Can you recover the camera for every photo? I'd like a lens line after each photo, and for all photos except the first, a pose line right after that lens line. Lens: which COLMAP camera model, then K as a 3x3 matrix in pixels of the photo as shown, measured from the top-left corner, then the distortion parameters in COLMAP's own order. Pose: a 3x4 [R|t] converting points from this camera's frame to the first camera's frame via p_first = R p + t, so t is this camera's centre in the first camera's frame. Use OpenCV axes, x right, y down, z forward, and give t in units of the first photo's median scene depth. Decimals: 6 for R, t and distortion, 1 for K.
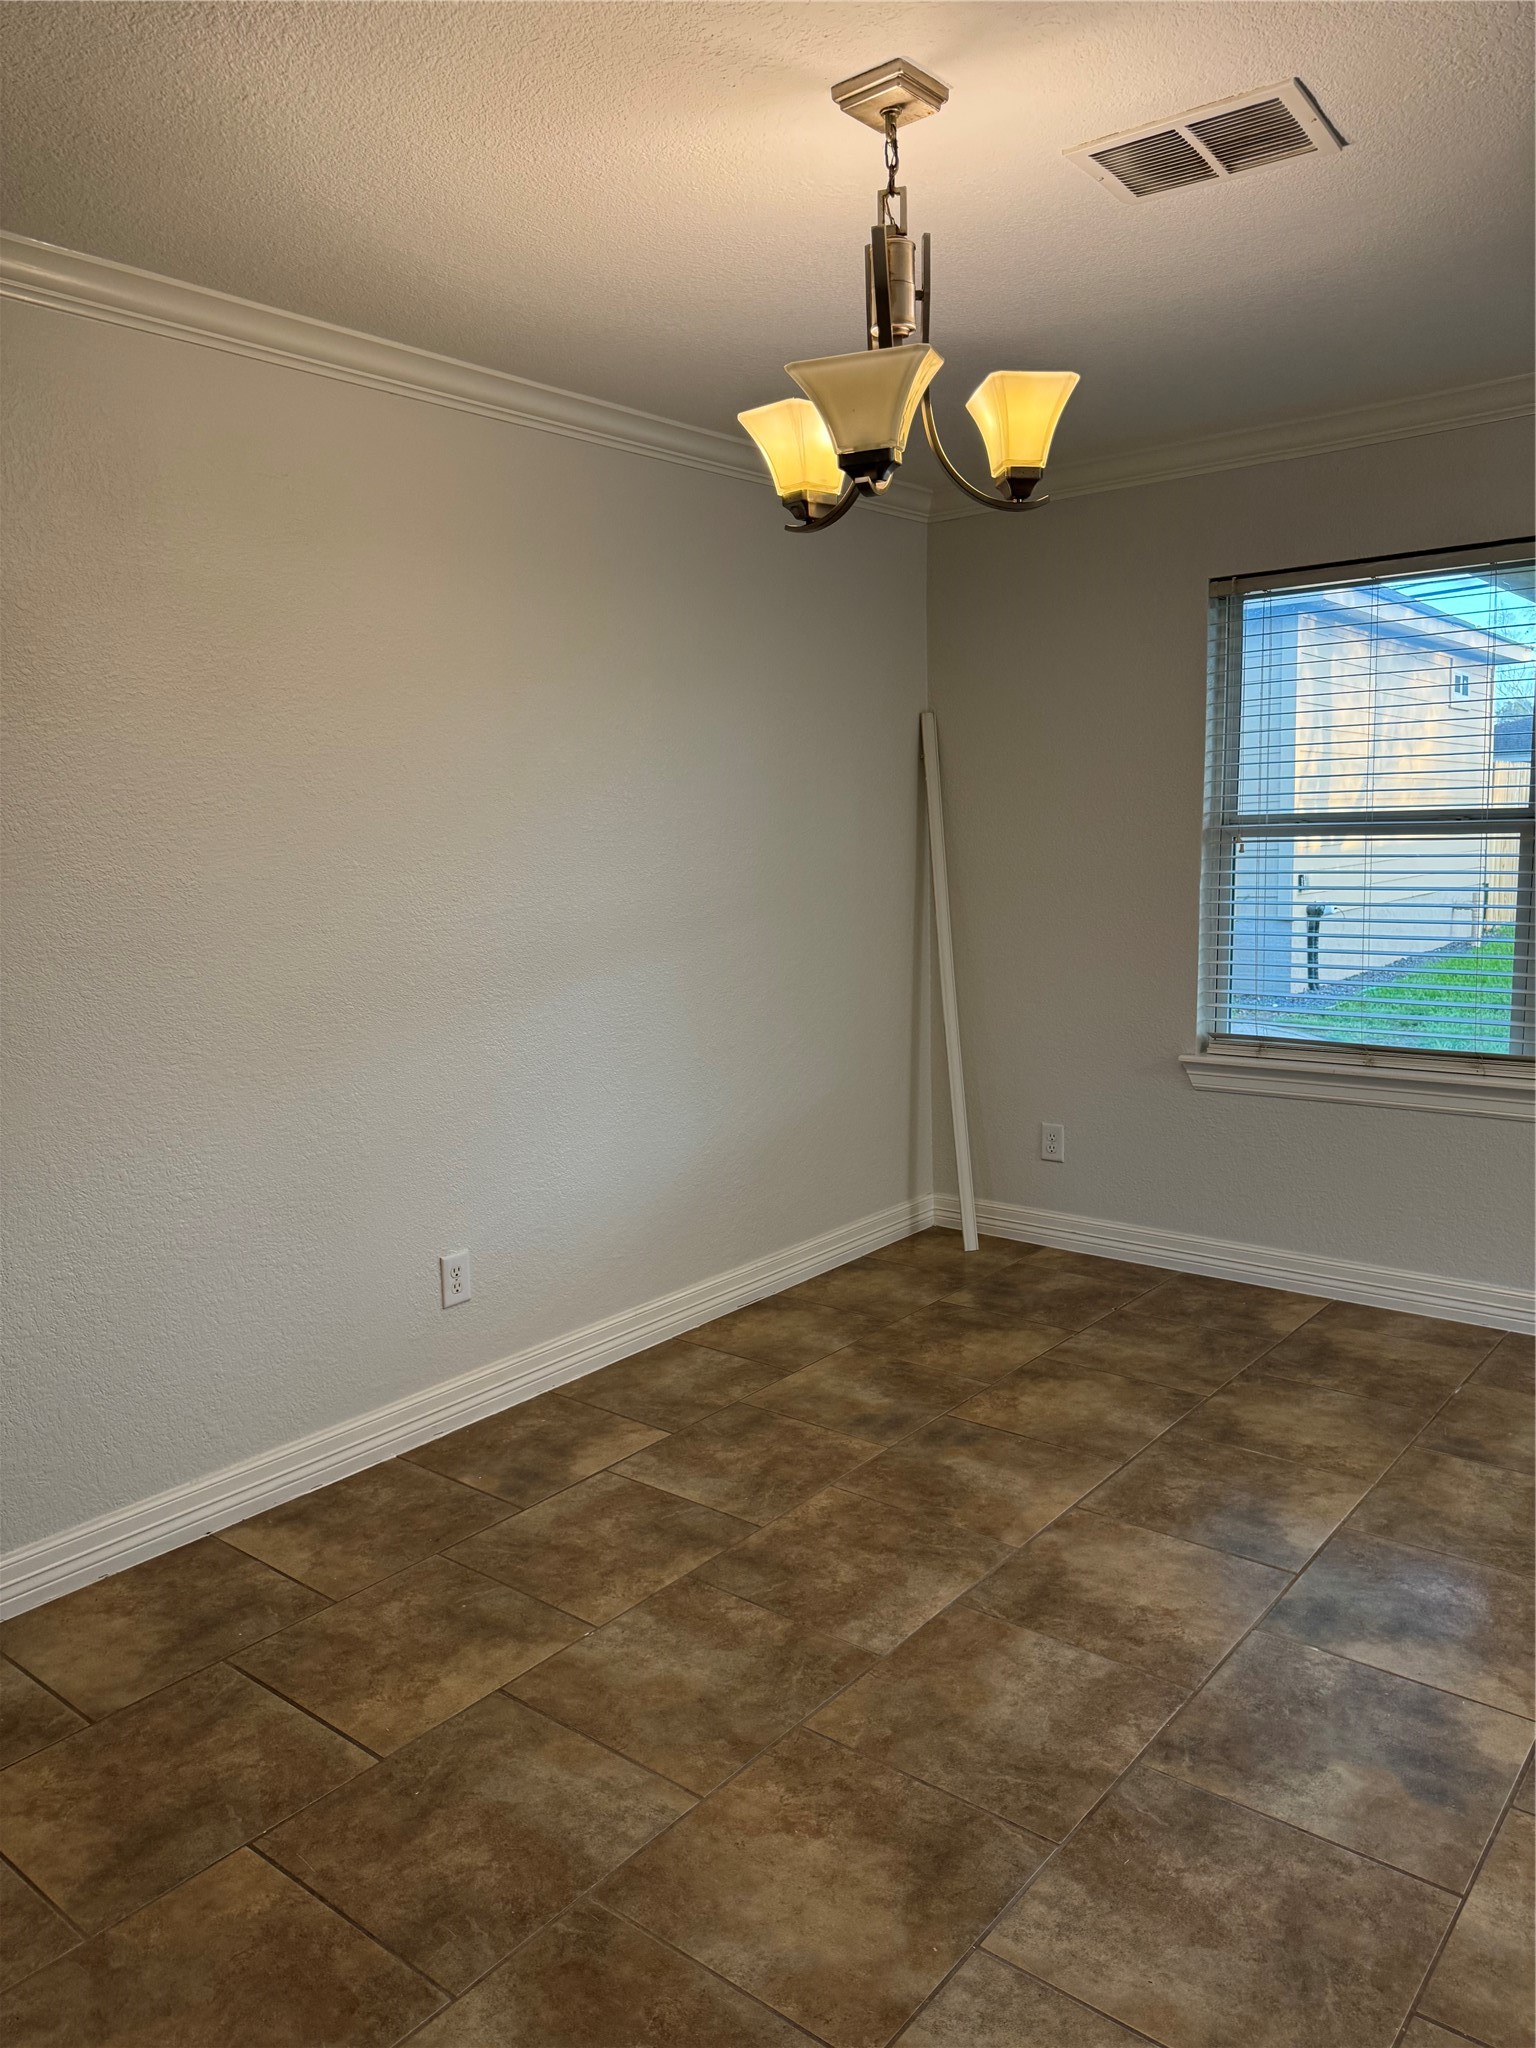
lens RADIAL K [[1446.1, 0, 825.4], [0, 1446.1, 1080.1], [0, 0, 1]] dist [0.052166, -0.057468]
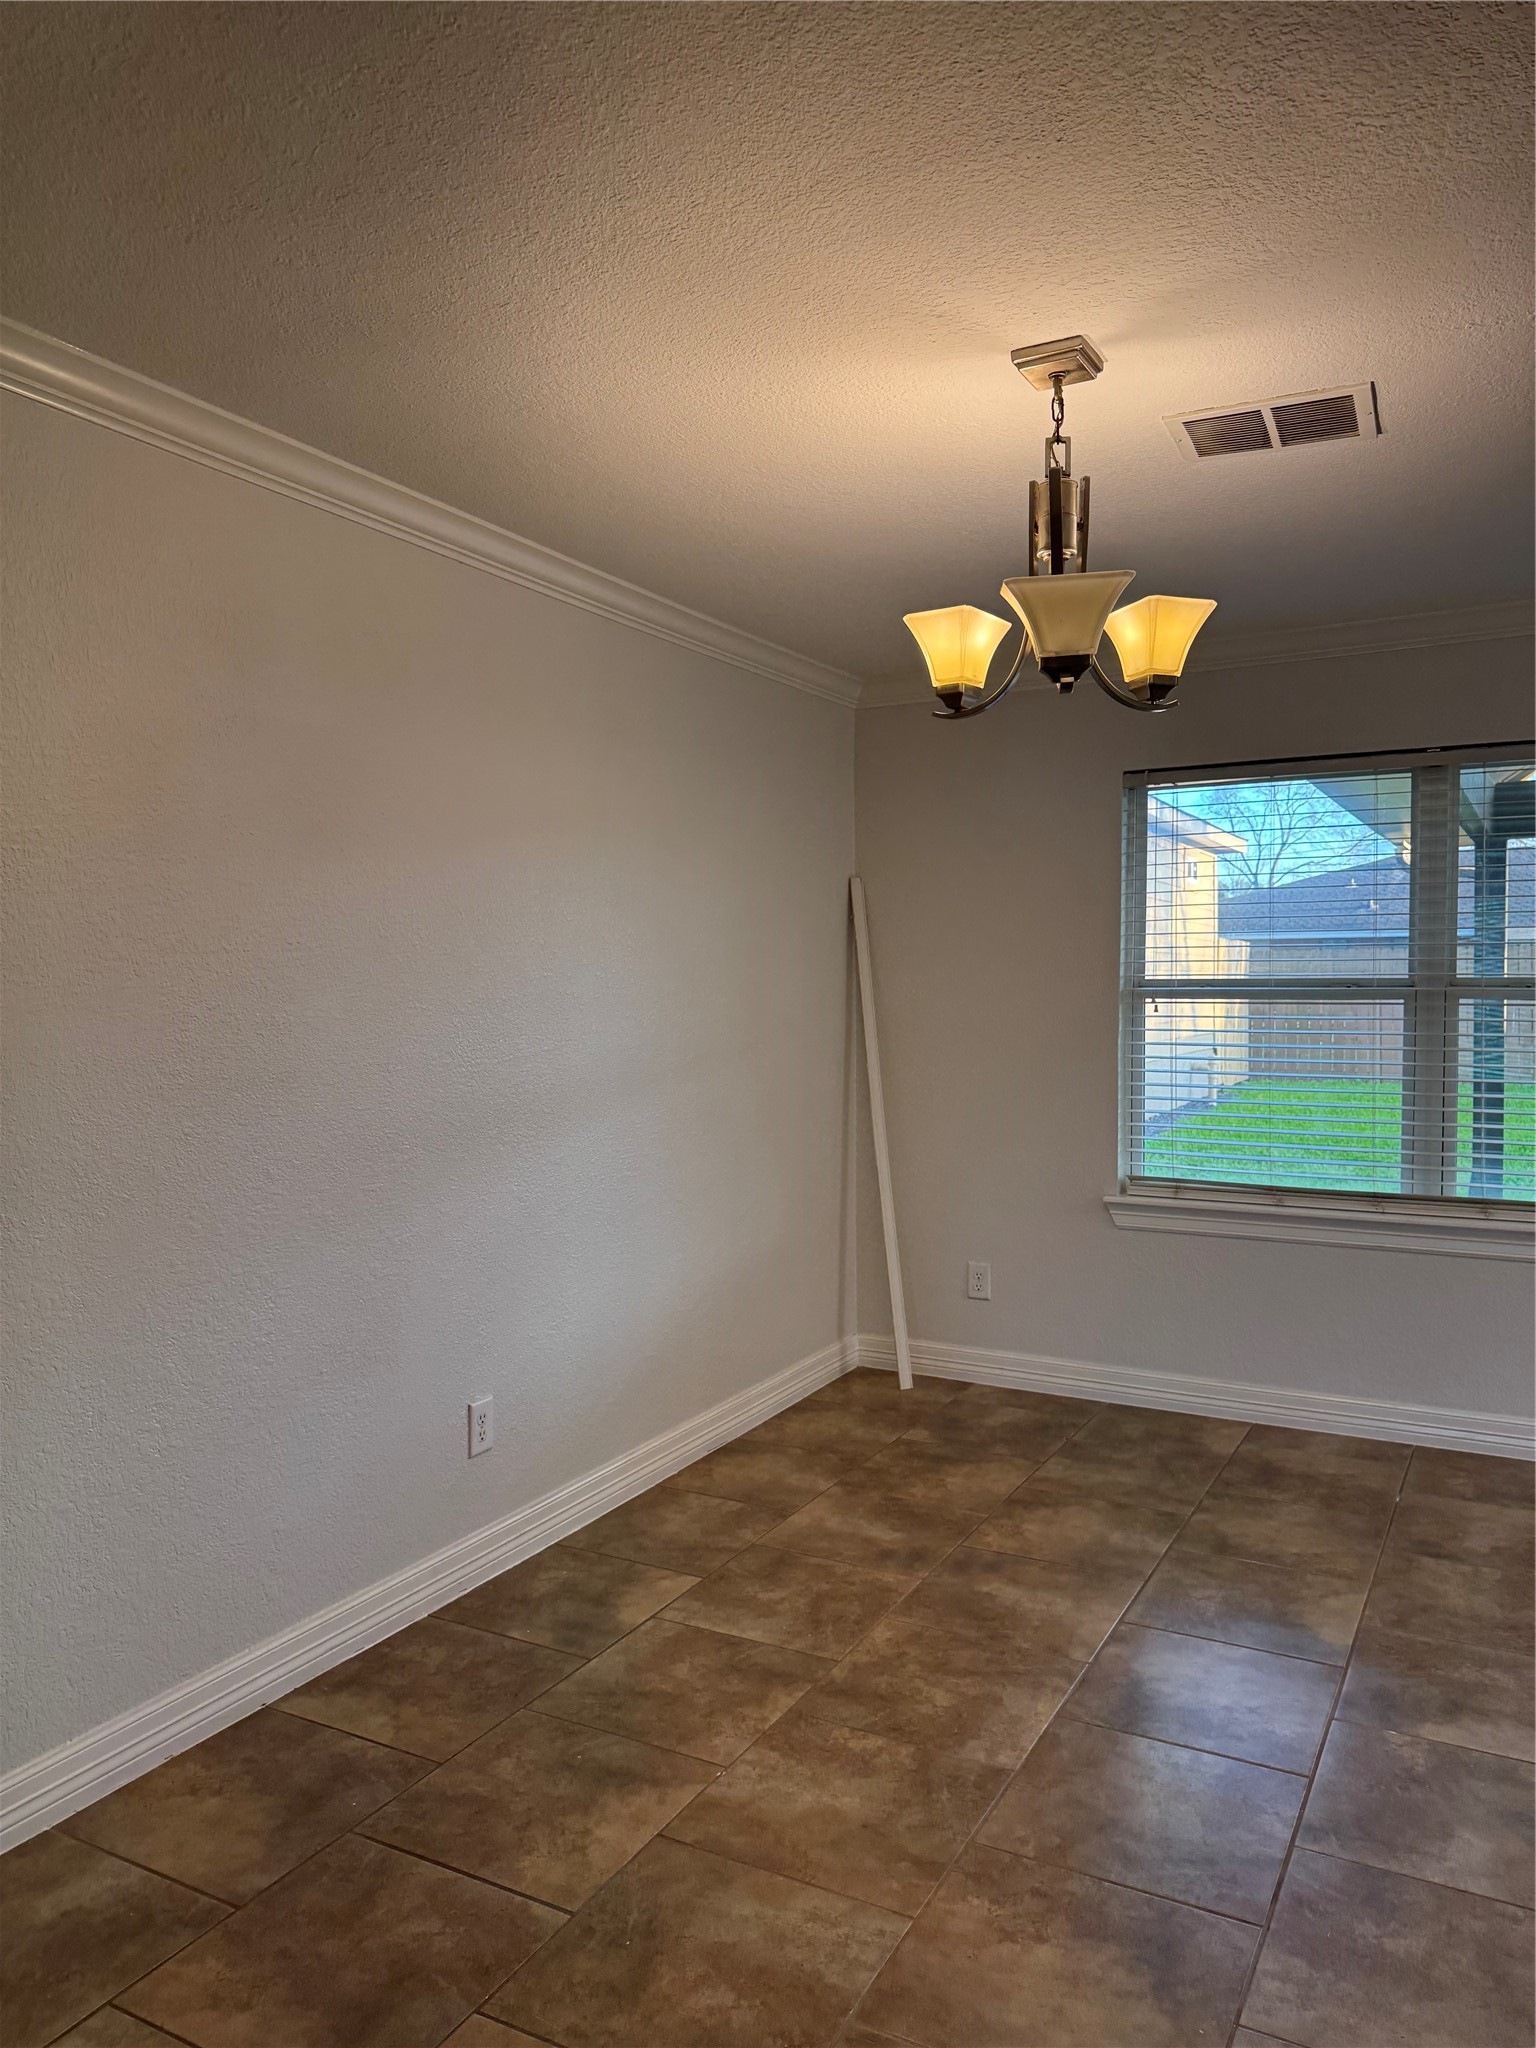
lens RADIAL K [[1446.1, 0, 820.4], [0, 1446.1, 1083.2], [0, 0, 1]] dist [0.052166, -0.057468]
pose [[0.982058, 0.007986, 0.188411, -0.261390], [0.012269, 0.994281, -0.106092, 0.016240], [-0.188181, 0.106500, 0.976343, -0.032035]]
